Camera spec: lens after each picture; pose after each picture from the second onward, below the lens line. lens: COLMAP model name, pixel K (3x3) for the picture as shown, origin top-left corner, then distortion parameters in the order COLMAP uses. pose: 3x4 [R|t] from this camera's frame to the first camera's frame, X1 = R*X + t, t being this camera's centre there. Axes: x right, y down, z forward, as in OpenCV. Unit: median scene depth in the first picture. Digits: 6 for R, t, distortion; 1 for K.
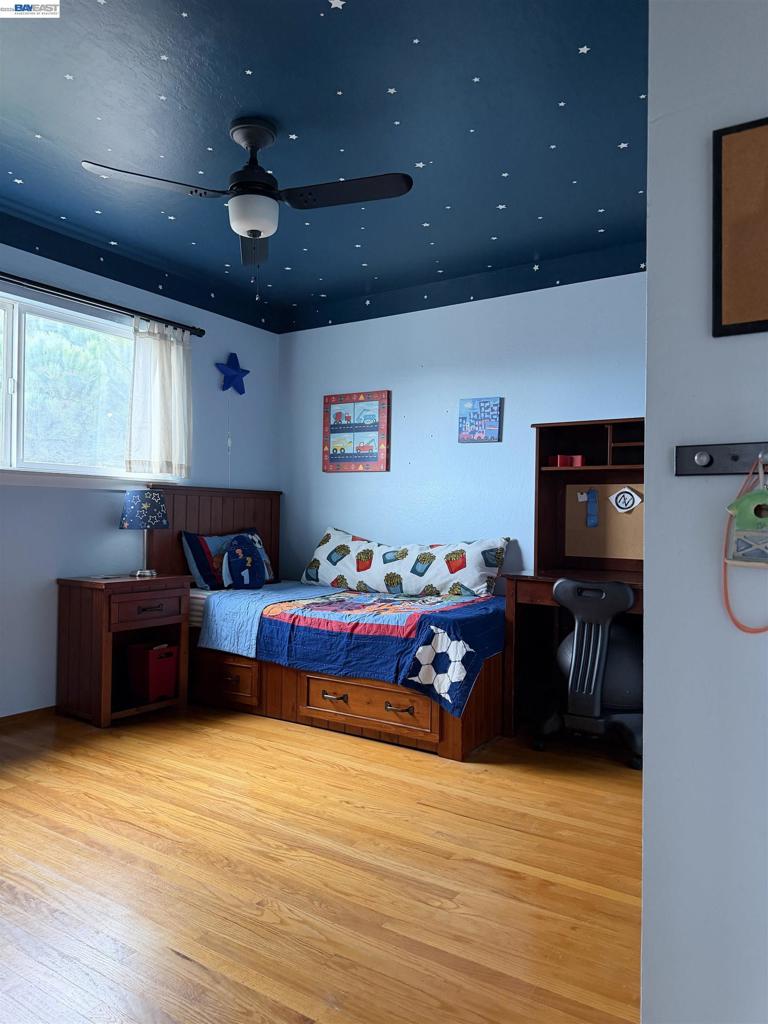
lens RADIAL K [[718.6, 0, 384.0], [0, 718.6, 512.0], [0, 0, 1]] dist [0.174539, -0.302624]
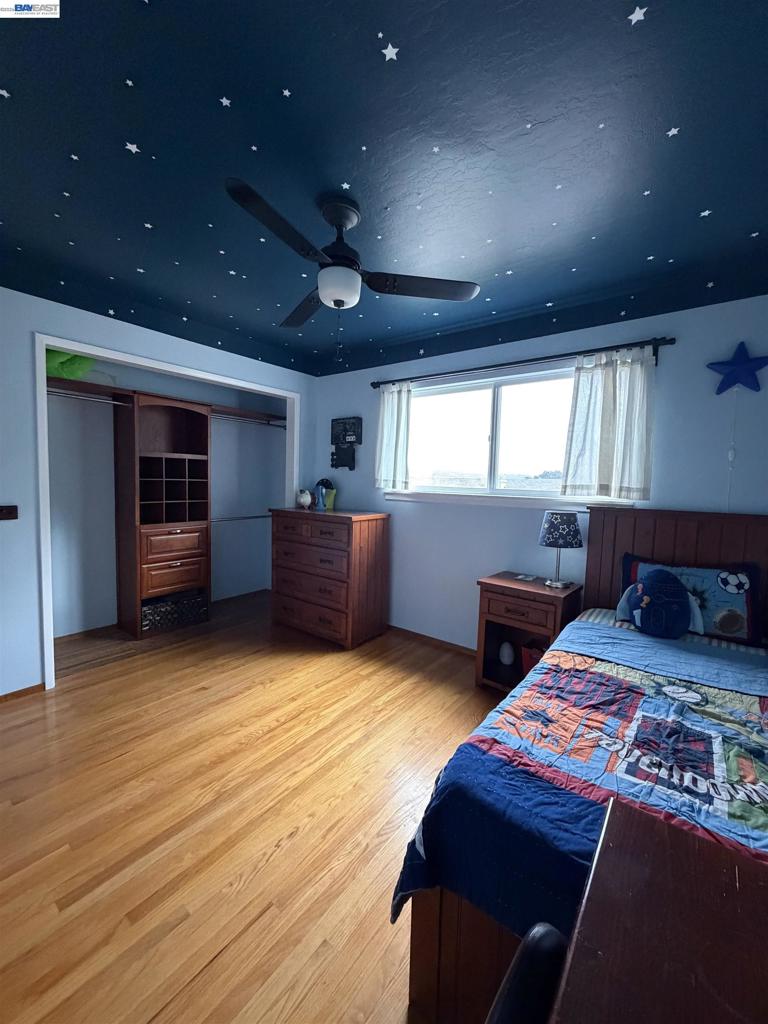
lens RADIAL K [[407.2, 0, 381.0], [0, 407.2, 511.0], [0, 0, 1]] dist [-0.000279, 0.000248]
pose [[-0.070549, 0.059744, -0.995718, 0.459353], [-0.022772, 0.997848, 0.061485, -0.090092], [0.997248, 0.027013, -0.069037, 1.086896]]
